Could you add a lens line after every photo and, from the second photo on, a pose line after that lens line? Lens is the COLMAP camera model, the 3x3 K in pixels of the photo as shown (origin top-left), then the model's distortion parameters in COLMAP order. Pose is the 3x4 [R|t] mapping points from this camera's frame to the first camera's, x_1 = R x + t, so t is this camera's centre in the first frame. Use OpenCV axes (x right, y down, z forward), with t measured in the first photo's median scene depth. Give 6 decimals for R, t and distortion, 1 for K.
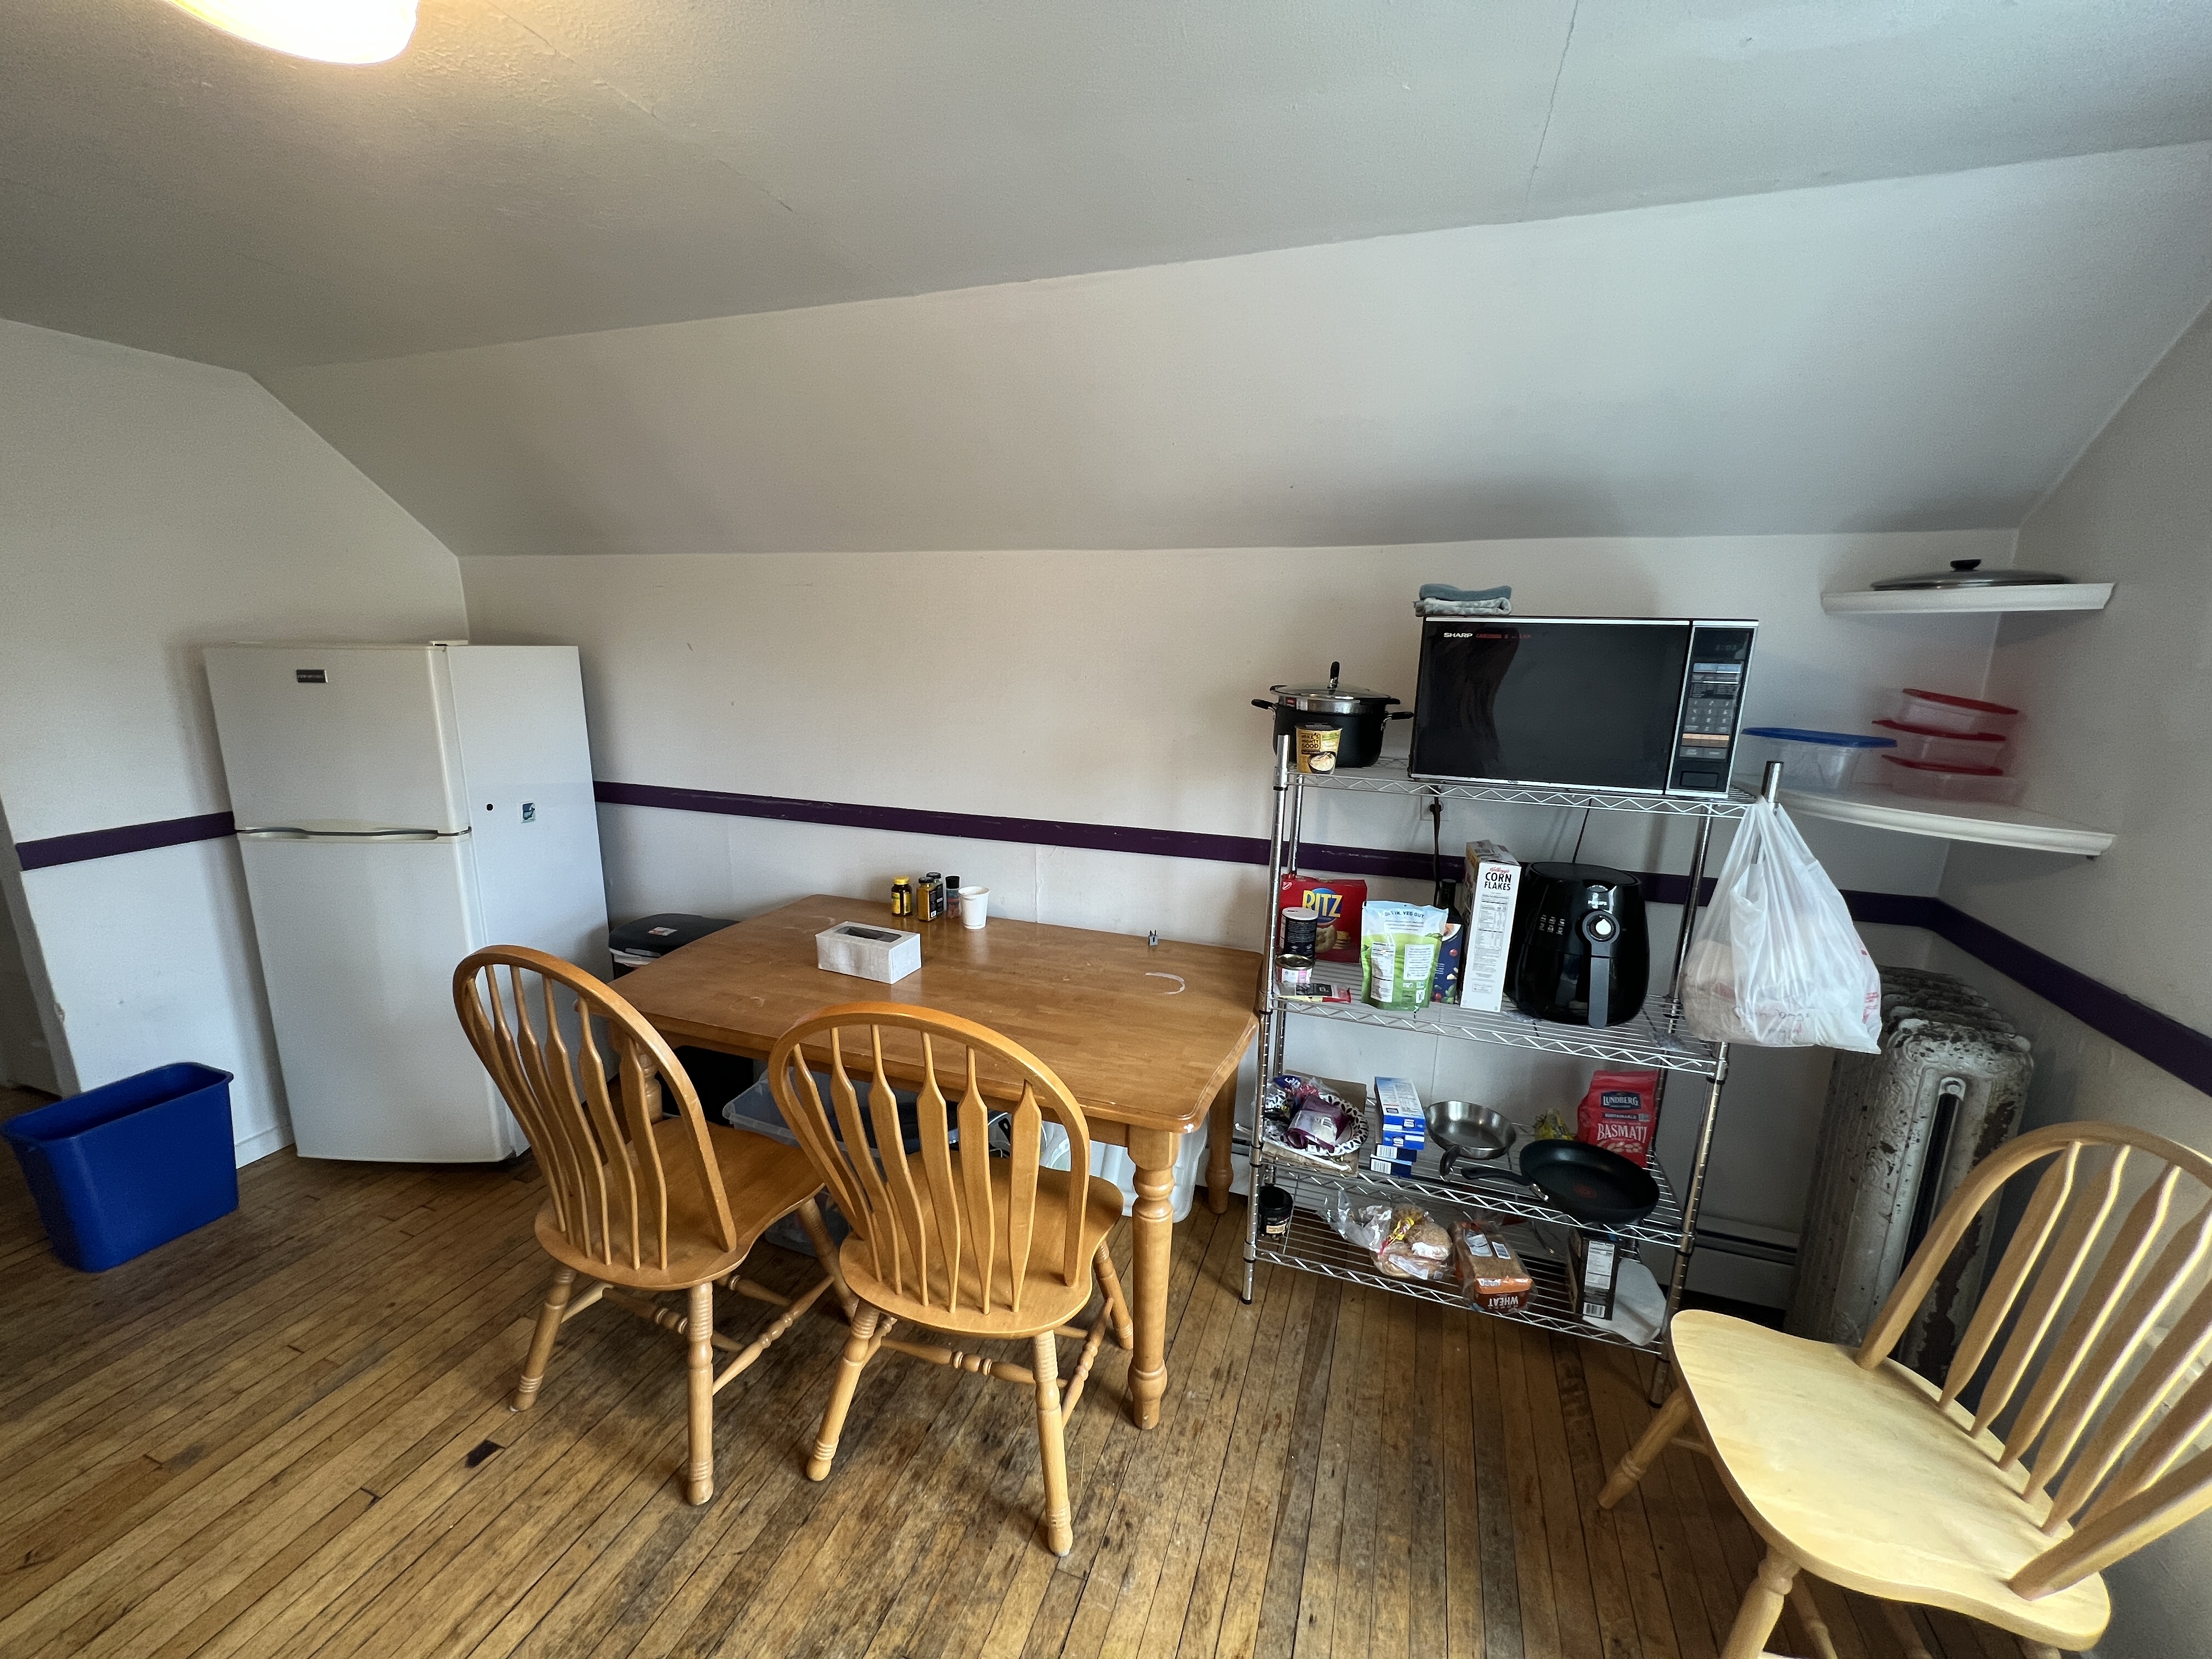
lens RADIAL K [[883.3, 0, 1106.0], [0, 883.3, 829.5], [0, 0, 1]] dist [0.000544, 0.000382]
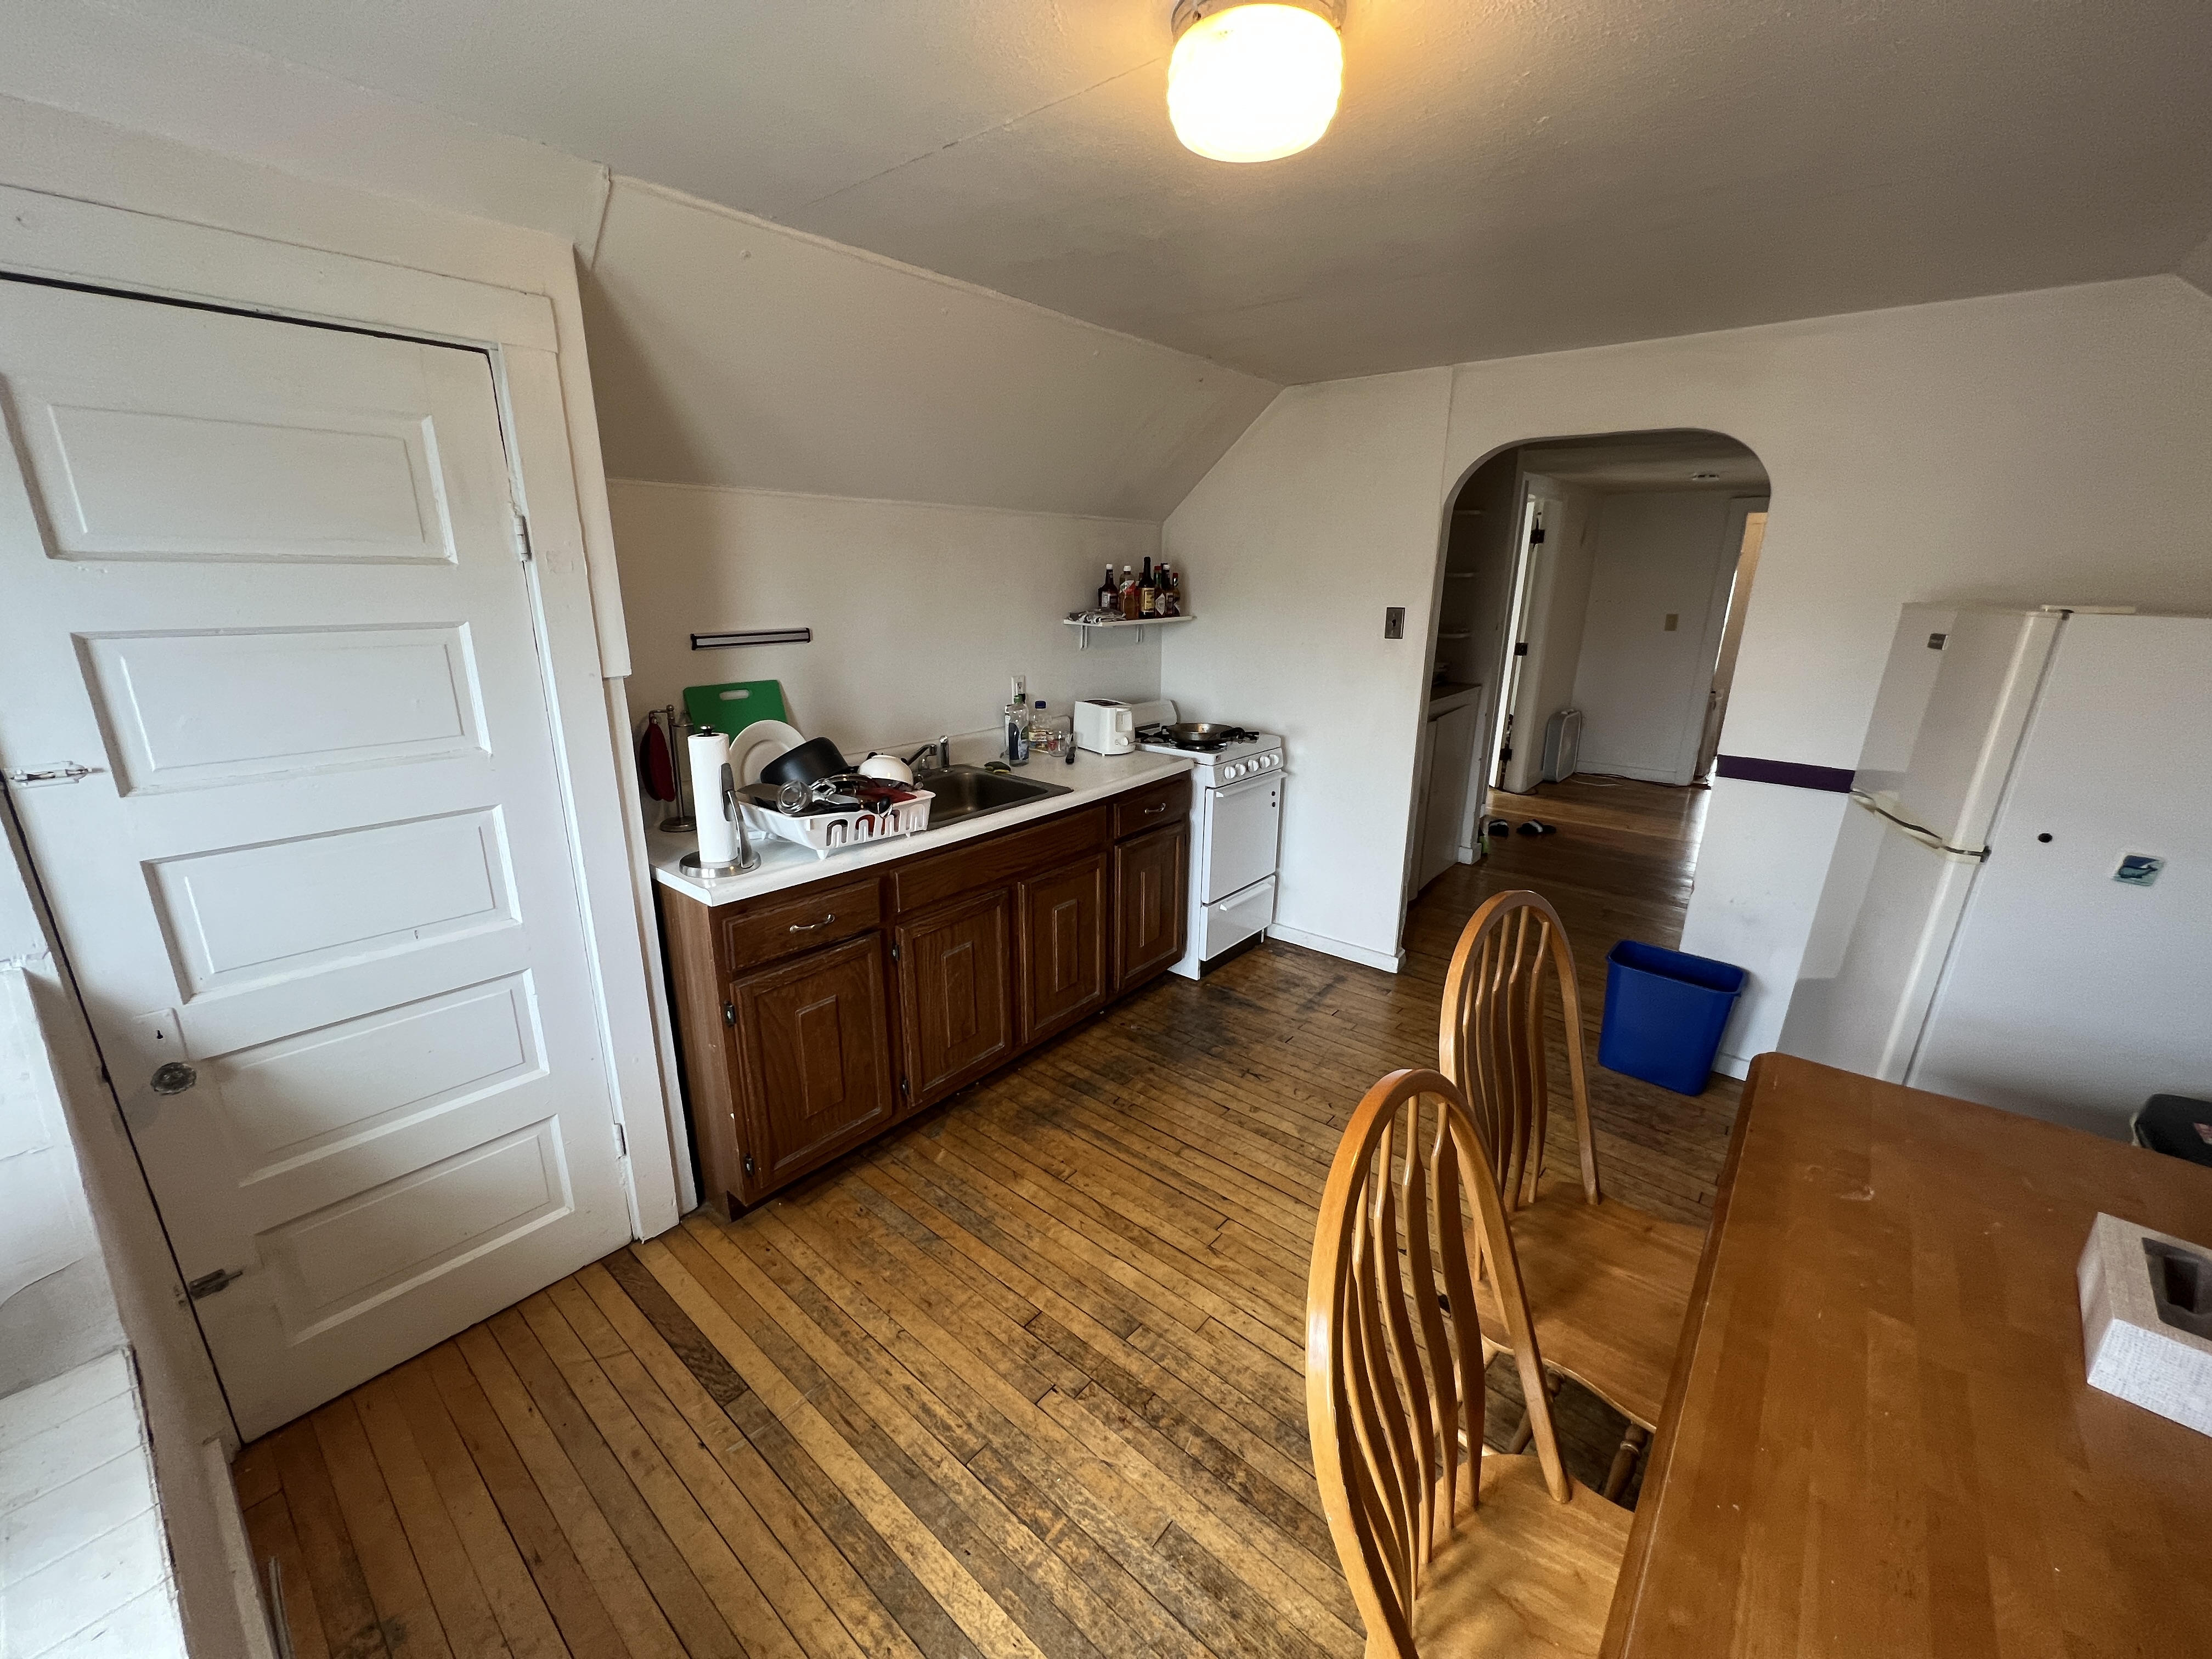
lens RADIAL K [[883.3, 0, 1106.0], [0, 883.3, 829.5], [0, 0, 1]] dist [0.000544, 0.000382]
pose [[-0.358712, 0.249183, -0.899574, 0.260551], [-0.225849, 0.911909, 0.342659, -0.118720], [0.905714, 0.326084, -0.270835, 0.550040]]
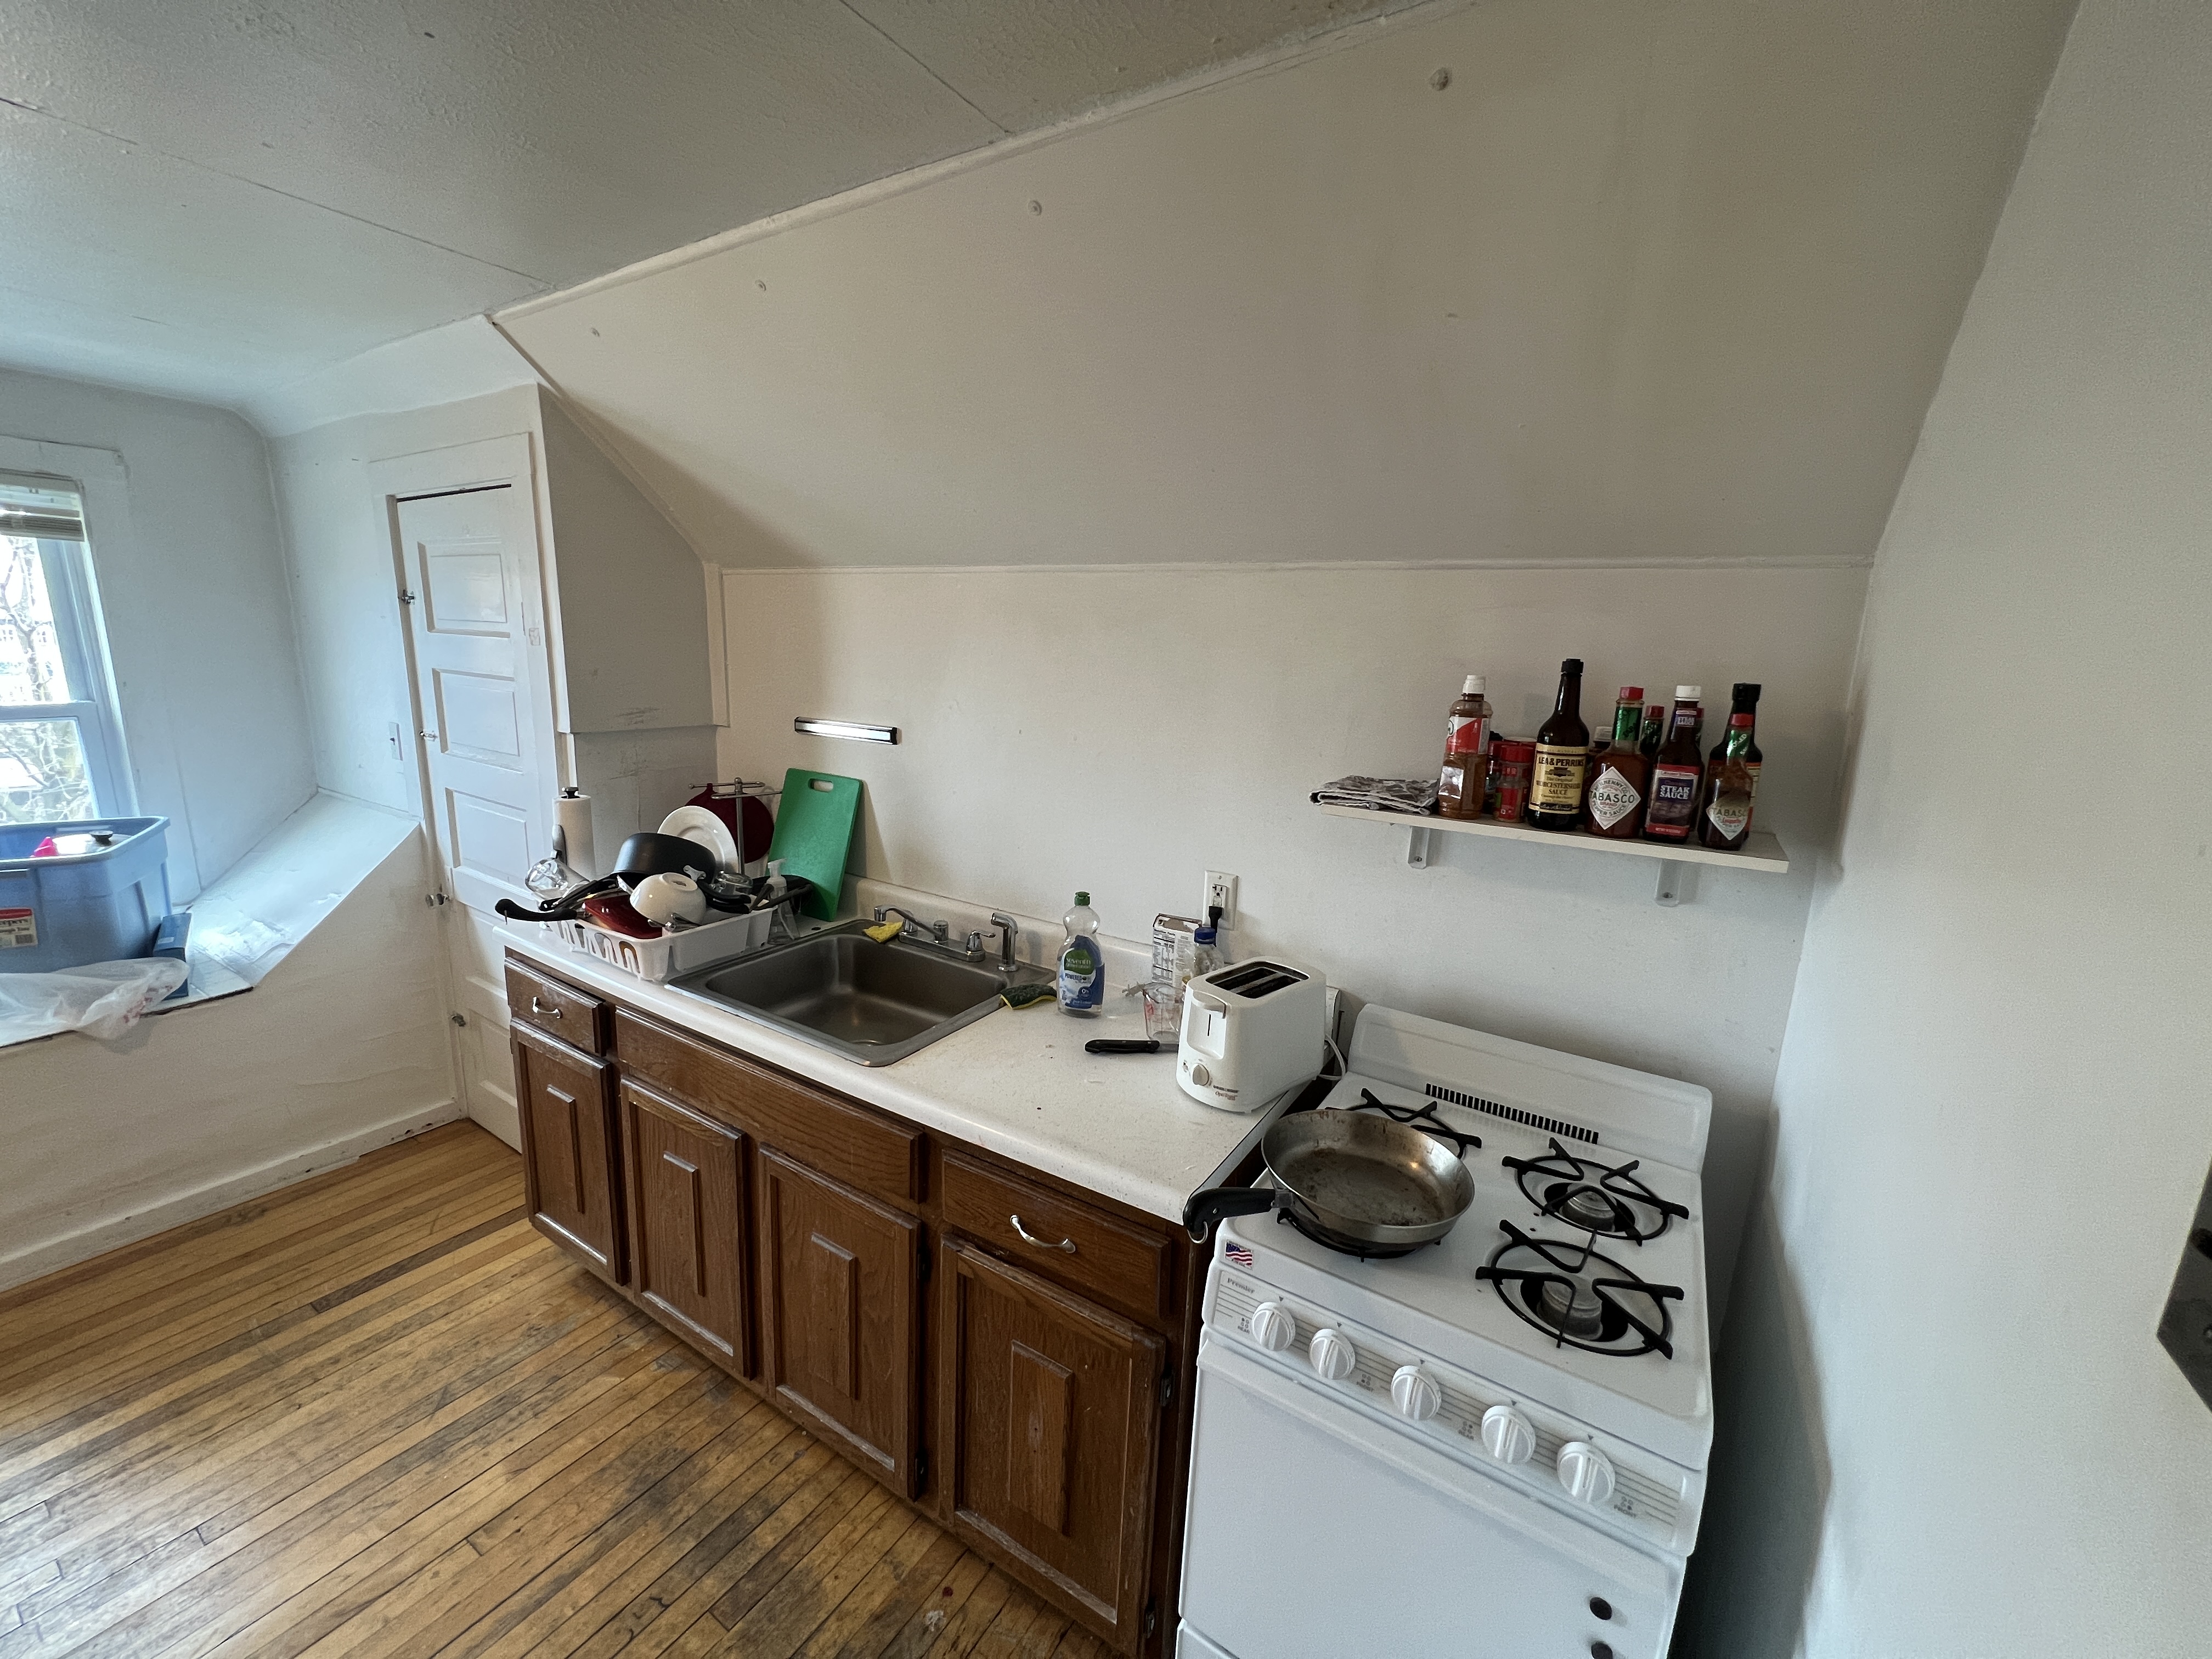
lens RADIAL K [[883.3, 0, 1106.0], [0, 883.3, 829.5], [0, 0, 1]] dist [0.000544, 0.000382]
pose [[-0.970240, -0.100566, 0.220274, -1.161579], [-0.000566, 0.910618, 0.413248, -0.168548], [-0.242144, 0.400825, -0.883575, 0.627431]]
